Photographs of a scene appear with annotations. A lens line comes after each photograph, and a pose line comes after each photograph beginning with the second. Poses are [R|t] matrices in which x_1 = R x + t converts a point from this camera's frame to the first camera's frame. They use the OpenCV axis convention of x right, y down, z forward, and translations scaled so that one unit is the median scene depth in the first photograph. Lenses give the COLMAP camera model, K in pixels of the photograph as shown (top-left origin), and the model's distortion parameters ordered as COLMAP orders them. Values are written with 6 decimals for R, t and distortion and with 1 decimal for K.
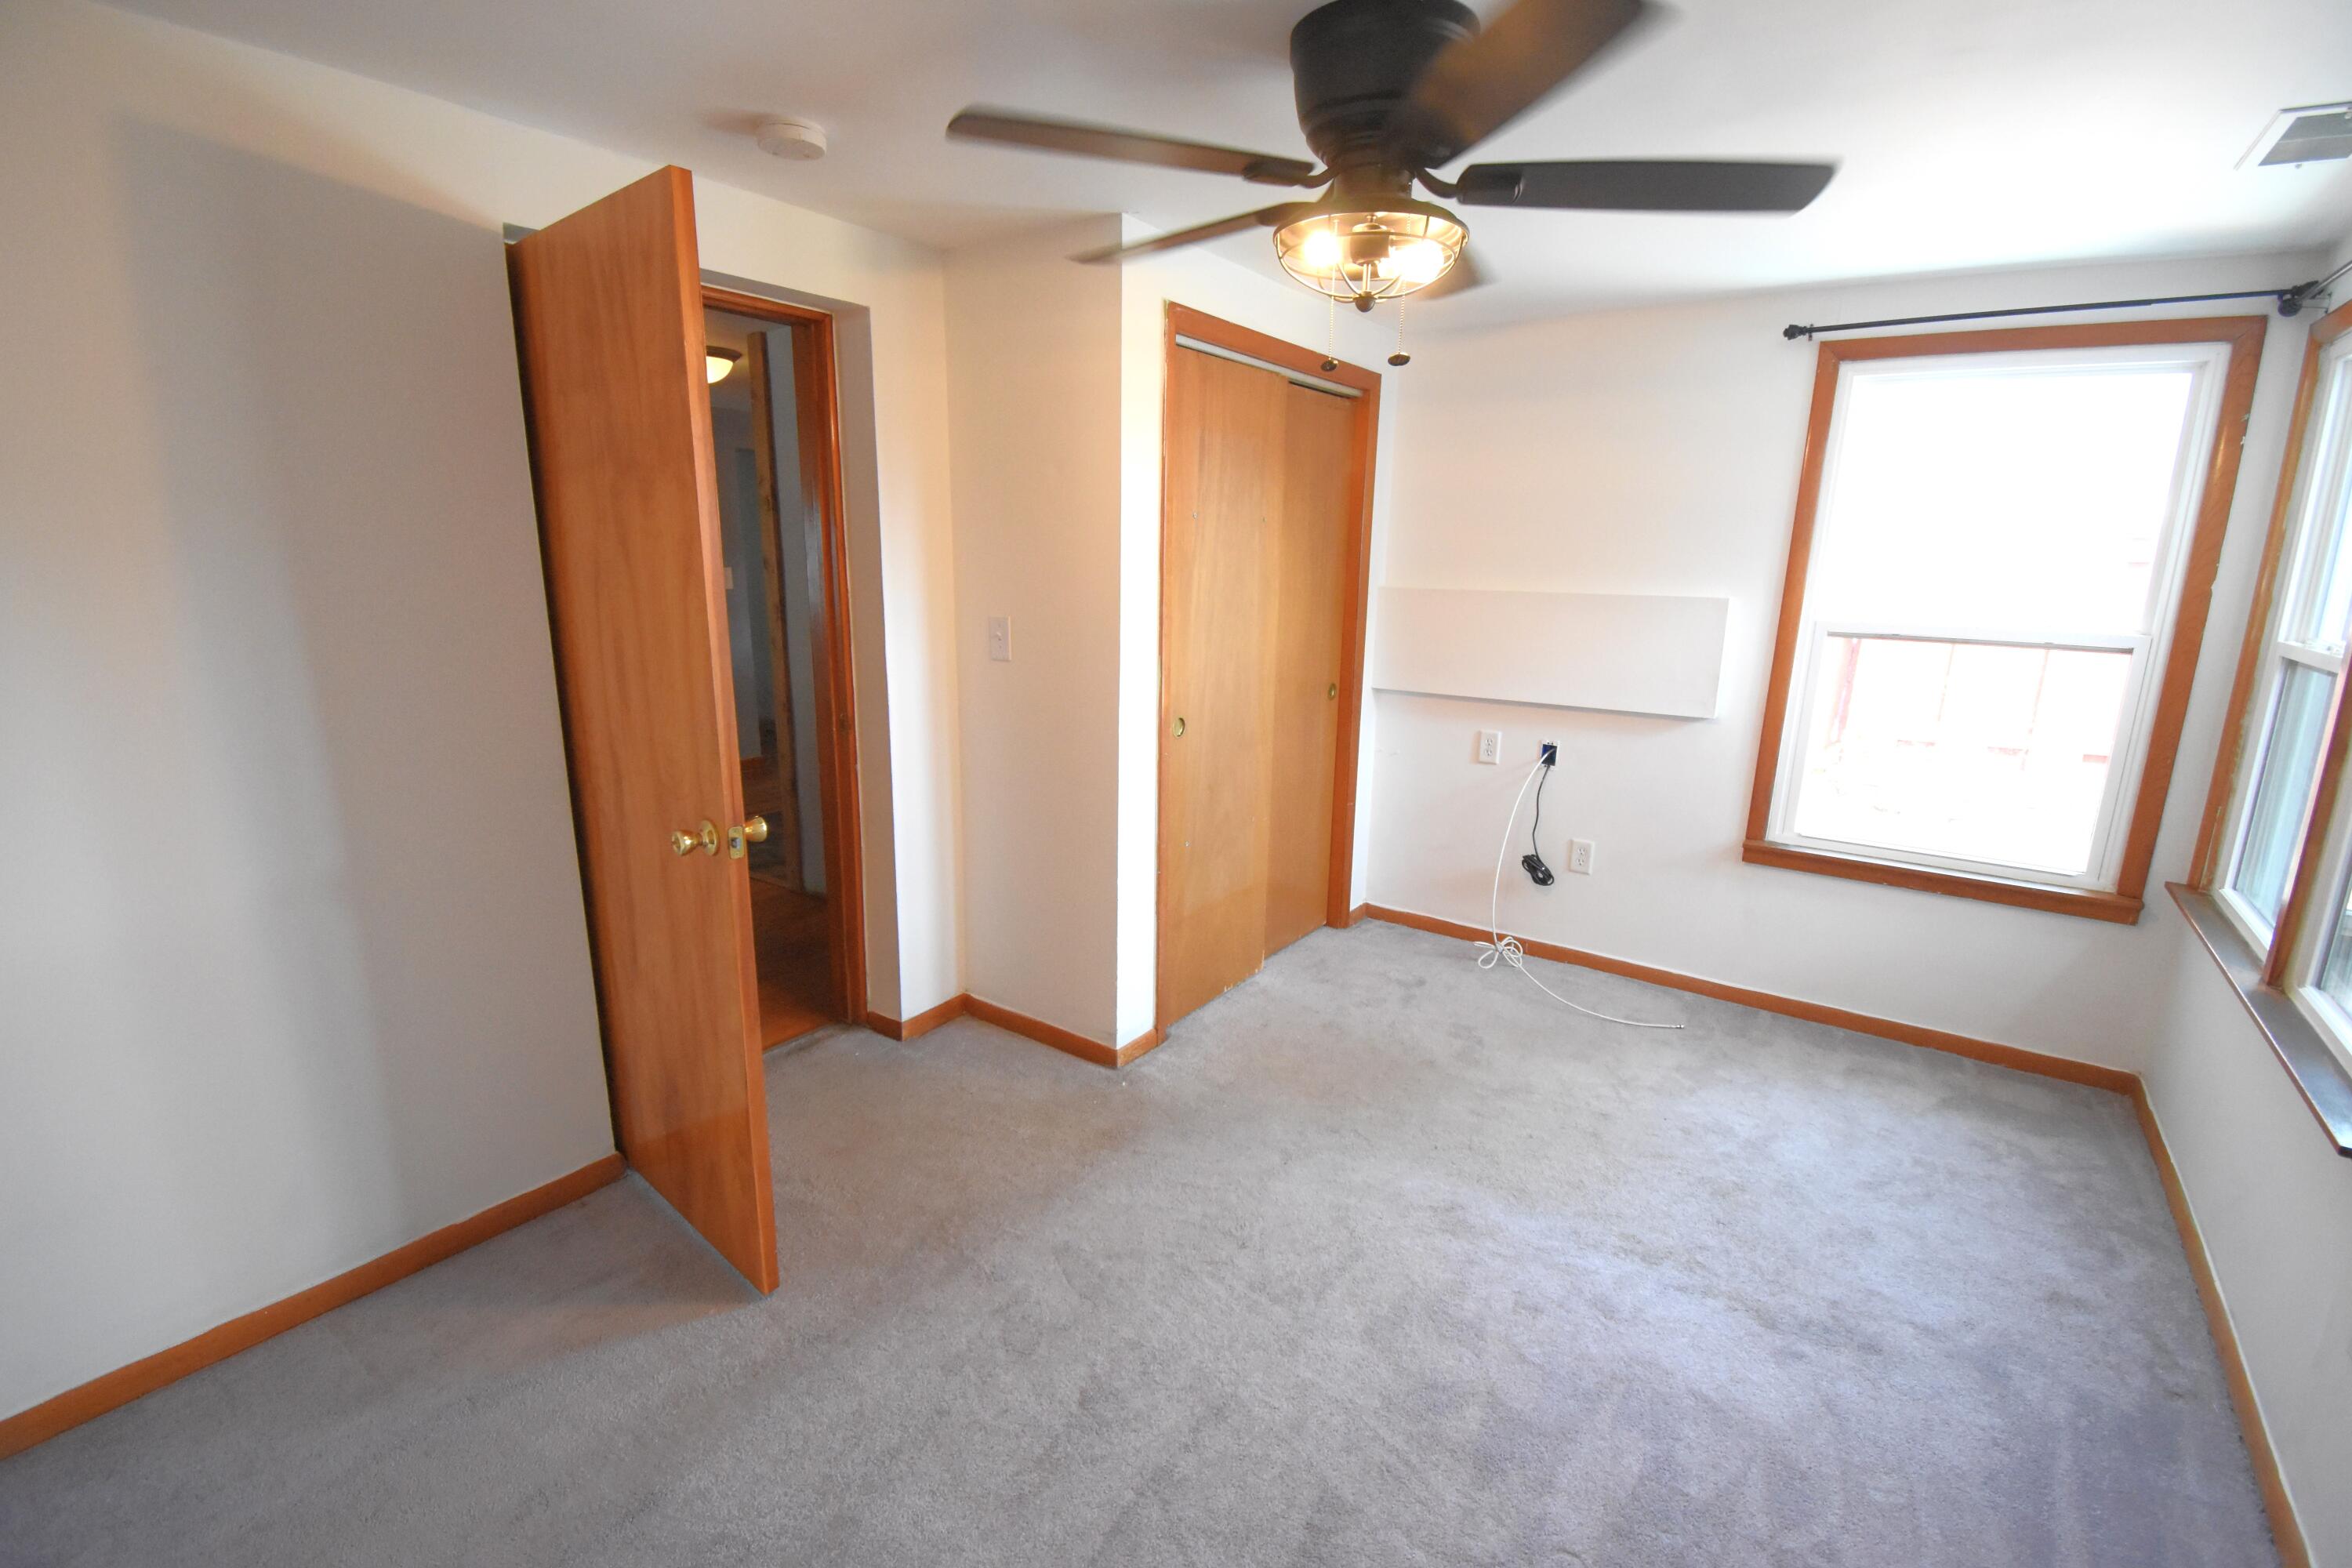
lens RADIAL K [[1051.4, 0, 1157.5], [0, 1051.4, 795.6], [0, 0, 1]] dist [0.023554, -0.029524]
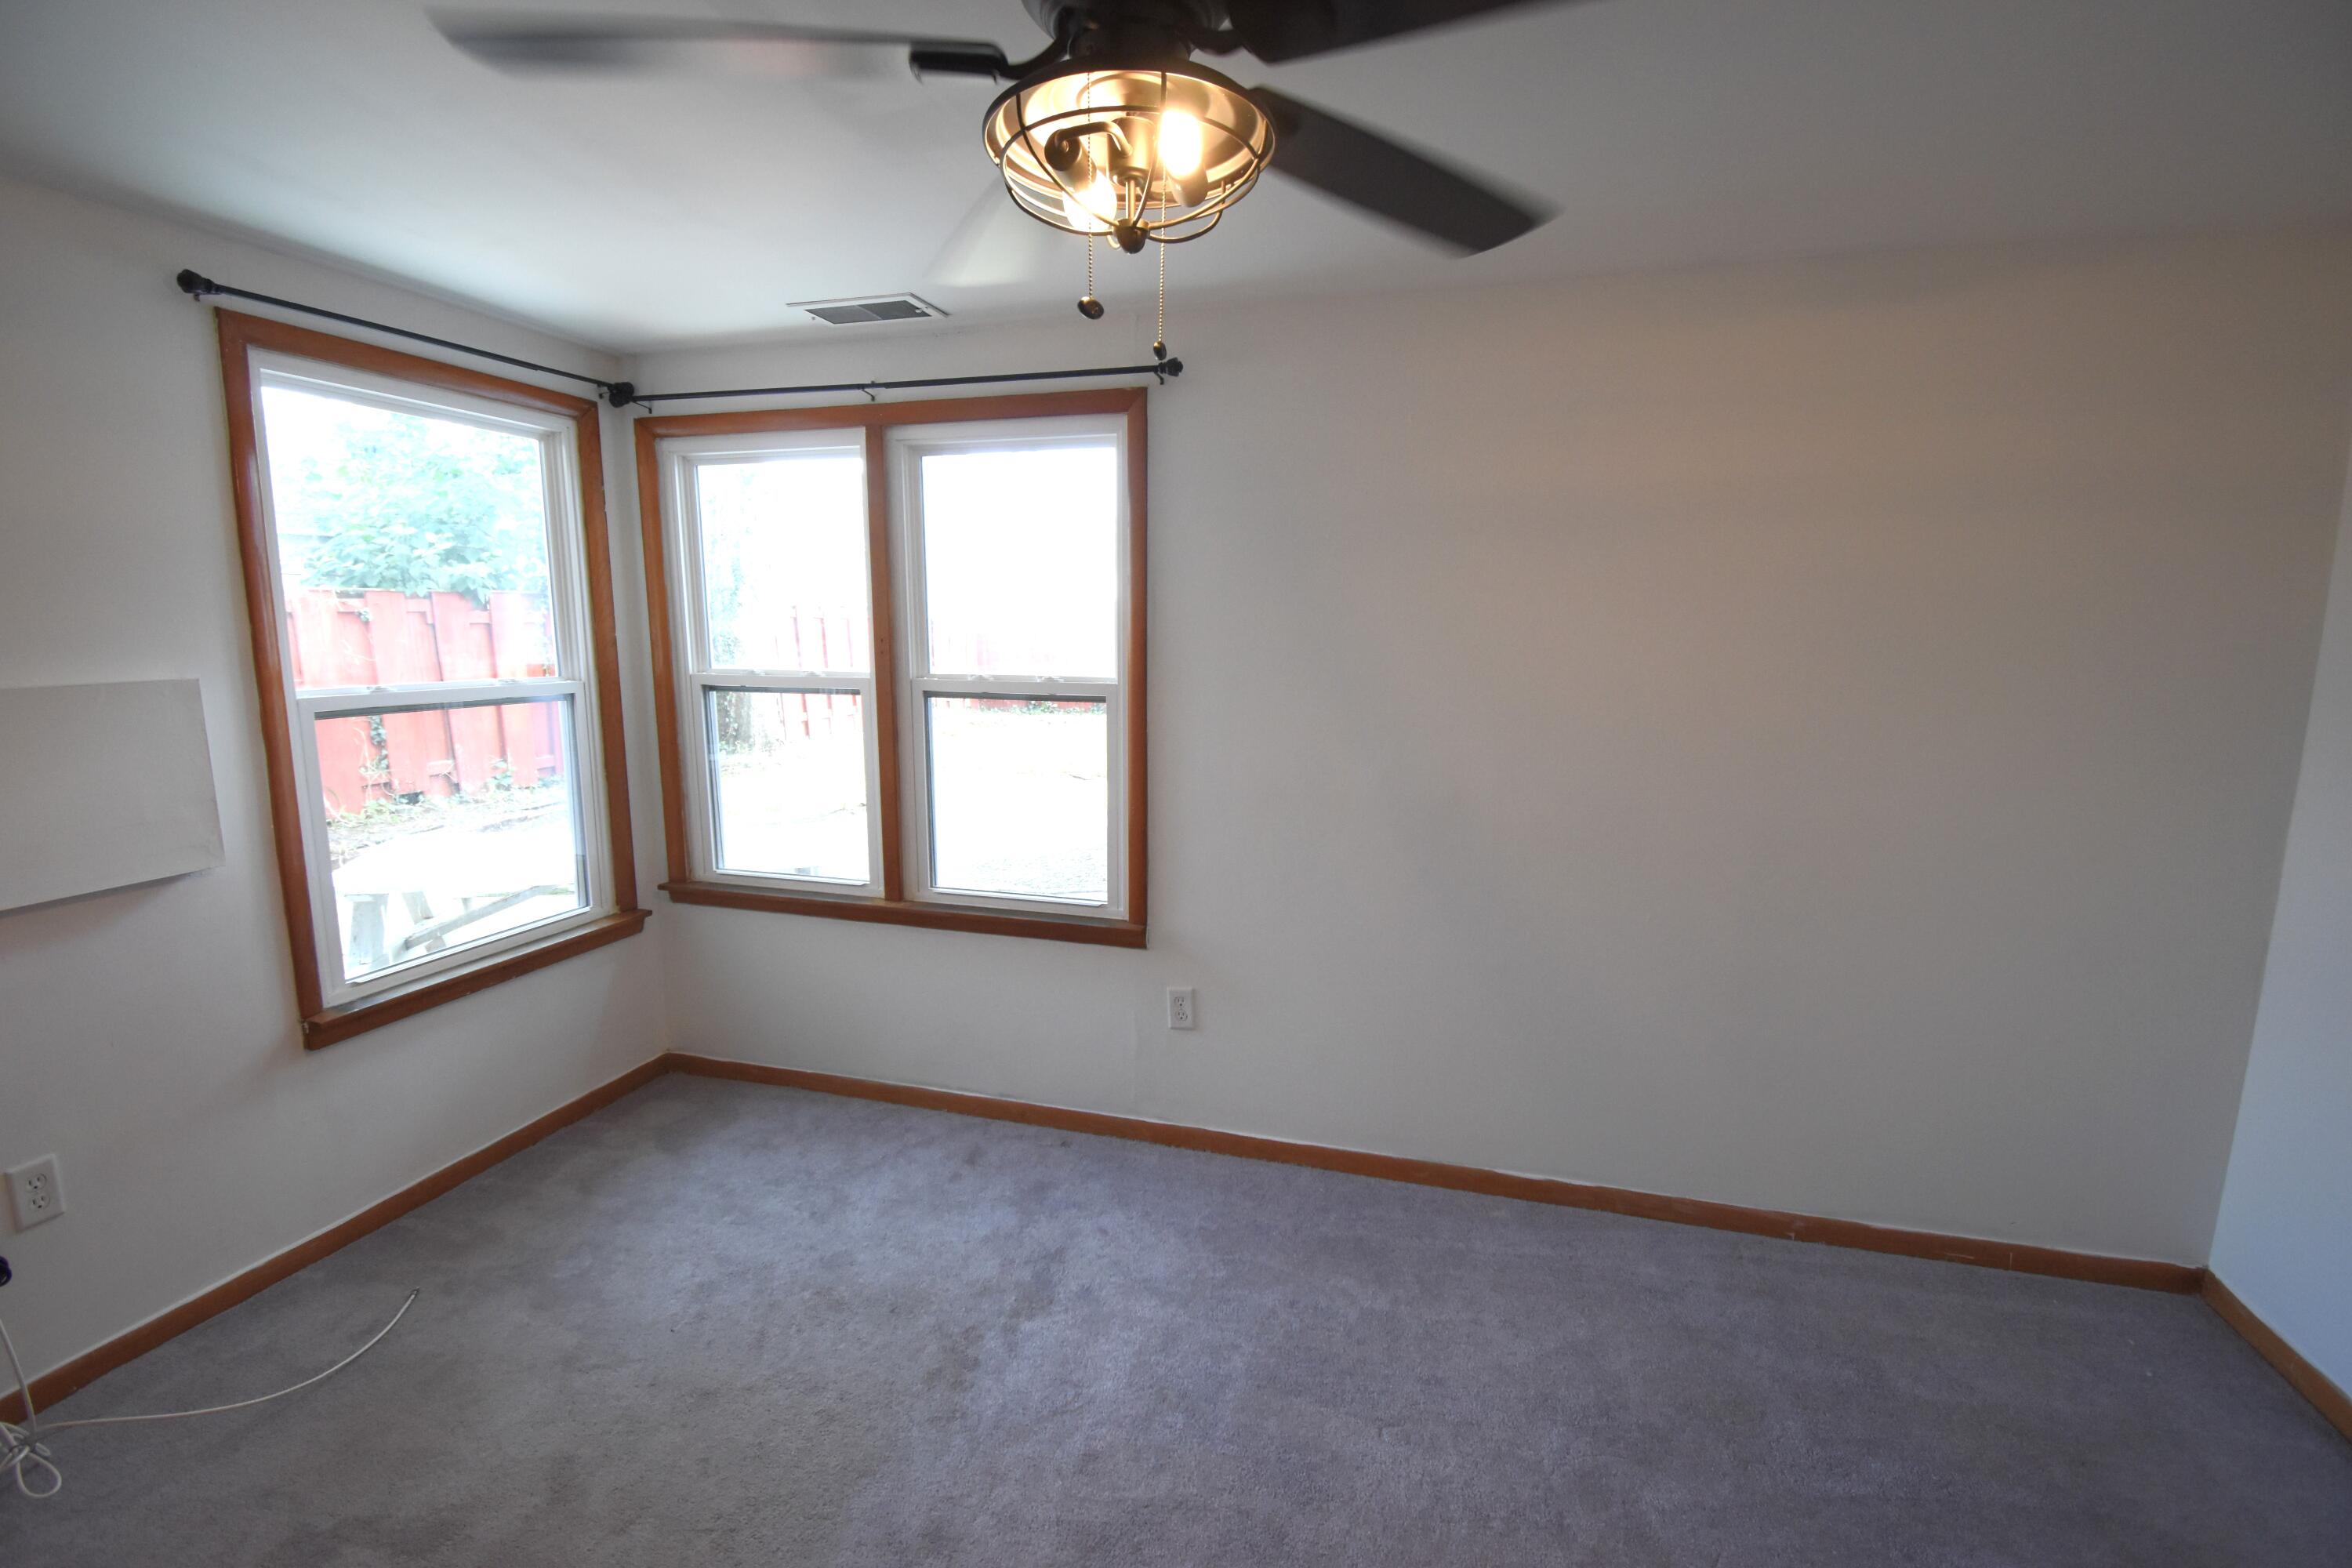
lens RADIAL K [[1051.4, 0, 1157.5], [0, 1051.4, 795.6], [0, 0, 1]] dist [0.023554, -0.029524]
pose [[-0.344625, -0.166650, 0.923830, -0.281509], [0.203710, 0.947389, 0.246892, -0.177466], [-0.916371, 0.273278, -0.292545, 0.754154]]
